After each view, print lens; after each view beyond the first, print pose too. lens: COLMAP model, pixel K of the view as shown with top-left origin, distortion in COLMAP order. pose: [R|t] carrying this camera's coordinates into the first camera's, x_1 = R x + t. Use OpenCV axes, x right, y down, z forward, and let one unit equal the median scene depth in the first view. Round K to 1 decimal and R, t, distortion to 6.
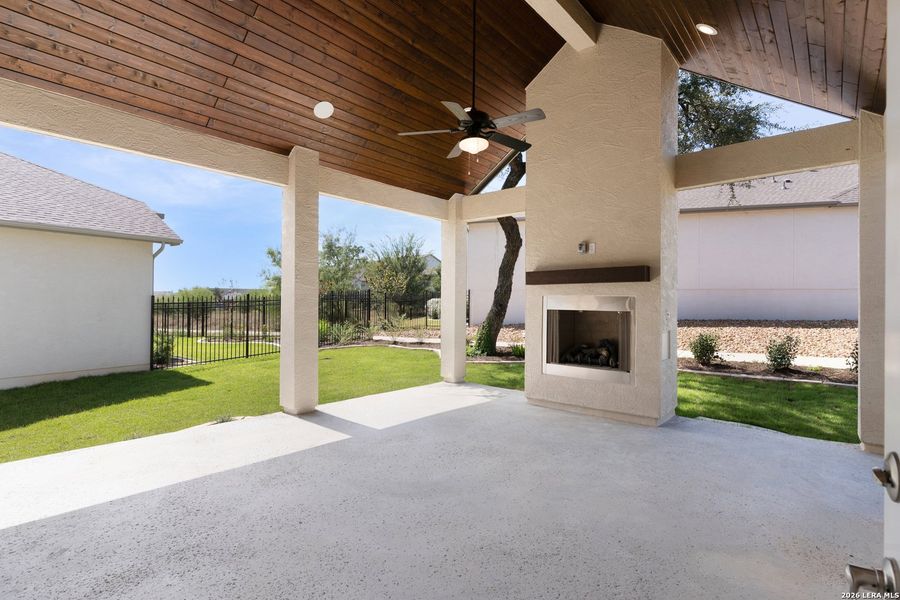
lens RADIAL K [[437.8, 0, 446.3], [0, 437.8, 301.6], [0, 0, 1]] dist [0.001876, 0.000537]
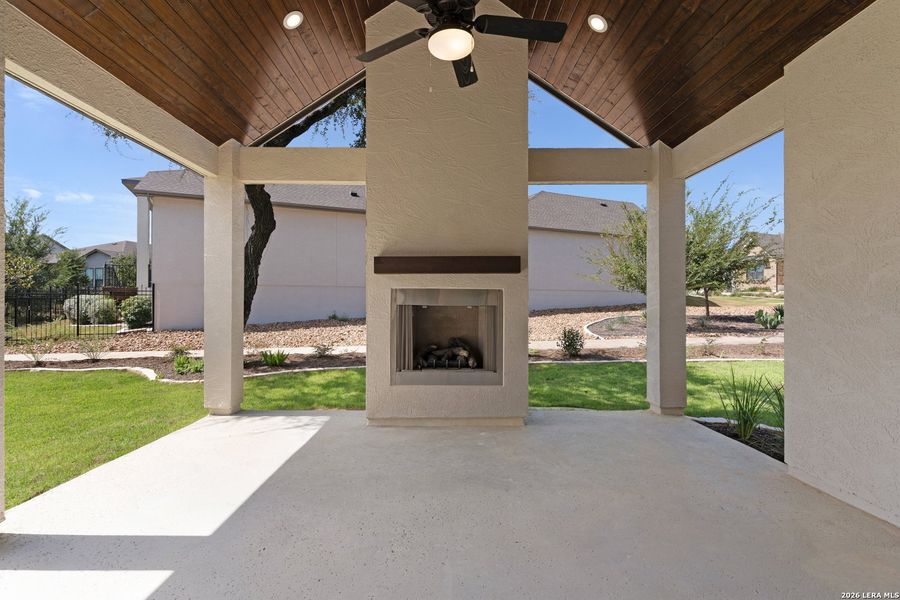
lens RADIAL K [[437.8, 0, 449.6], [0, 437.8, 299.0], [0, 0, 1]] dist [0.001876, 0.000537]
pose [[0.747772, -0.000549, 0.663956, -0.231436], [0.002726, 0.999994, -0.002242, 0.009404], [-0.663950, 0.003487, 0.747769, 0.331643]]
